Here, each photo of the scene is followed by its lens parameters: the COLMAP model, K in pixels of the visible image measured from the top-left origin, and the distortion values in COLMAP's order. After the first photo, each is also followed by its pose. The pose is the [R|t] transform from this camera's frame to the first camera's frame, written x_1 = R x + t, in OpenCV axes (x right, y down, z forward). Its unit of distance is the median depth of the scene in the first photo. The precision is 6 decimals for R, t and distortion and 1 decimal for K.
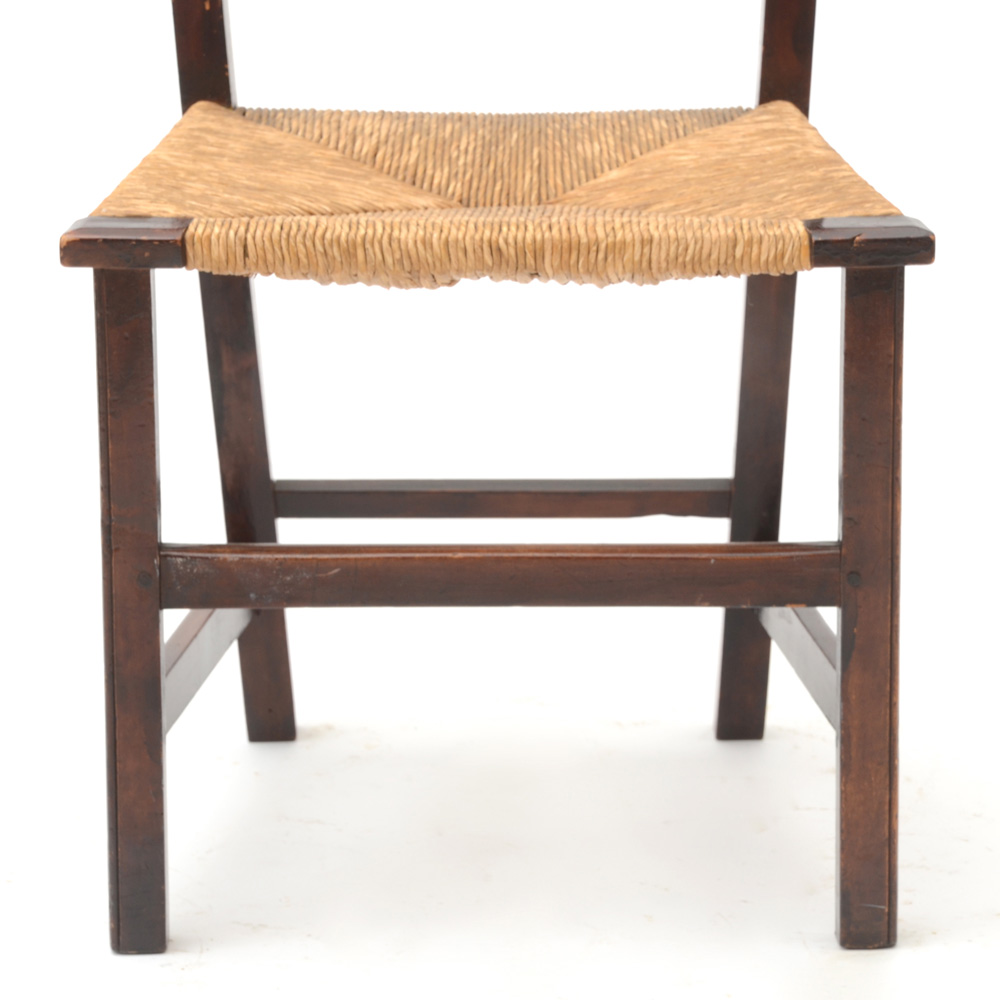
lens RADIAL K [[5012.6, 0, 498.9], [0, 5012.6, 503.9], [0, 0, 1]] dist [0.967012, 0.000000]
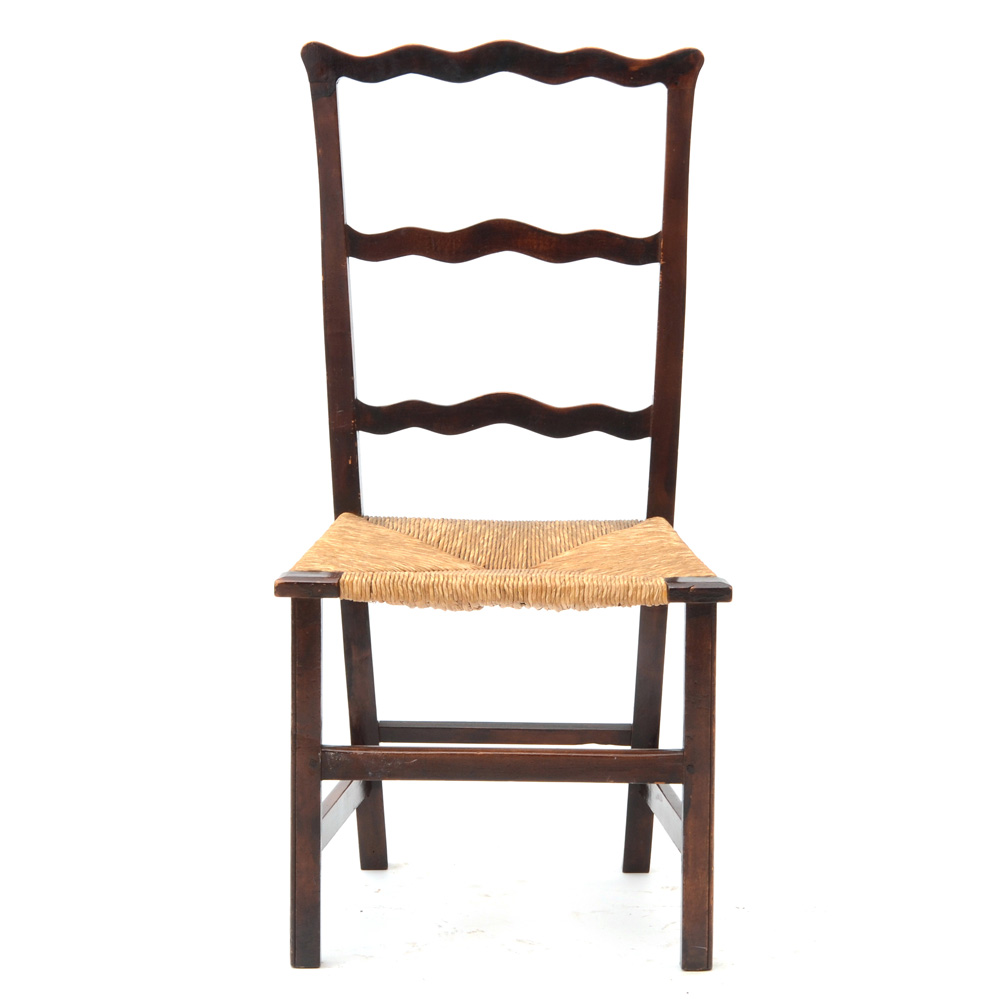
lens RADIAL K [[4334.9, 0, 502.9], [0, 4334.9, 499.6], [0, 0, 1]] dist [0.801752, 0.000000]
pose [[0.999883, 0.014821, -0.003772, 0.005102], [-0.015093, 0.996110, -0.086816, 0.056306], [0.002471, 0.086863, 0.996217, -0.621731]]
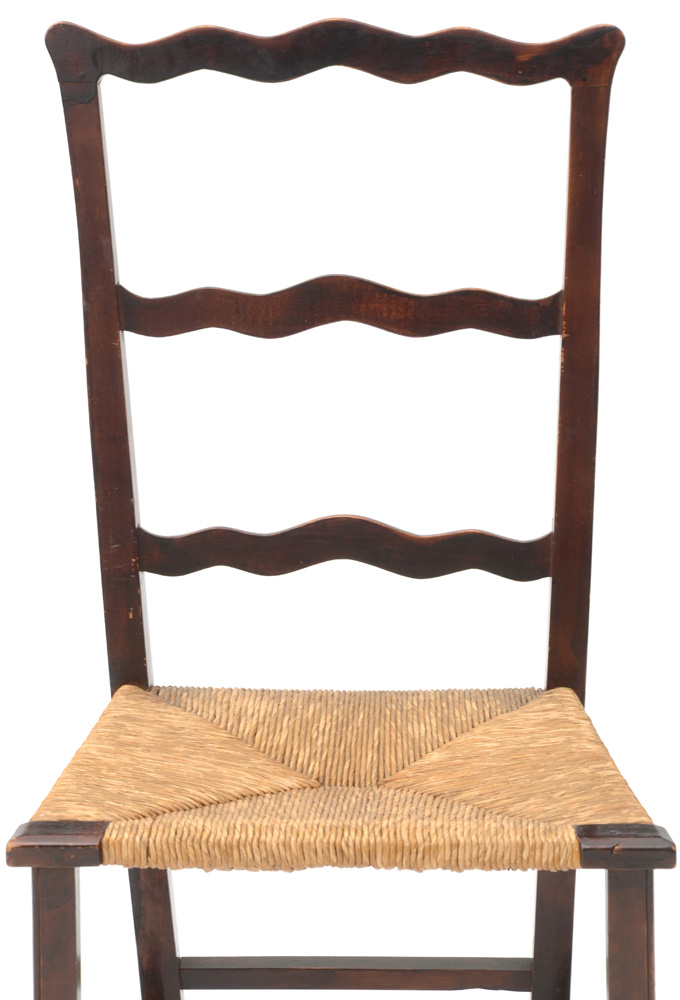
lens RADIAL K [[3706.6, 0, 341.6], [0, 3706.6, 501.2], [0, 0, 1]] dist [1.140574, 0.000000]
pose [[0.999687, 0.001834, -0.024946, 0.023583], [-0.001451, 0.999881, 0.015387, -0.152950], [0.024971, -0.015346, 0.999570, 0.027239]]
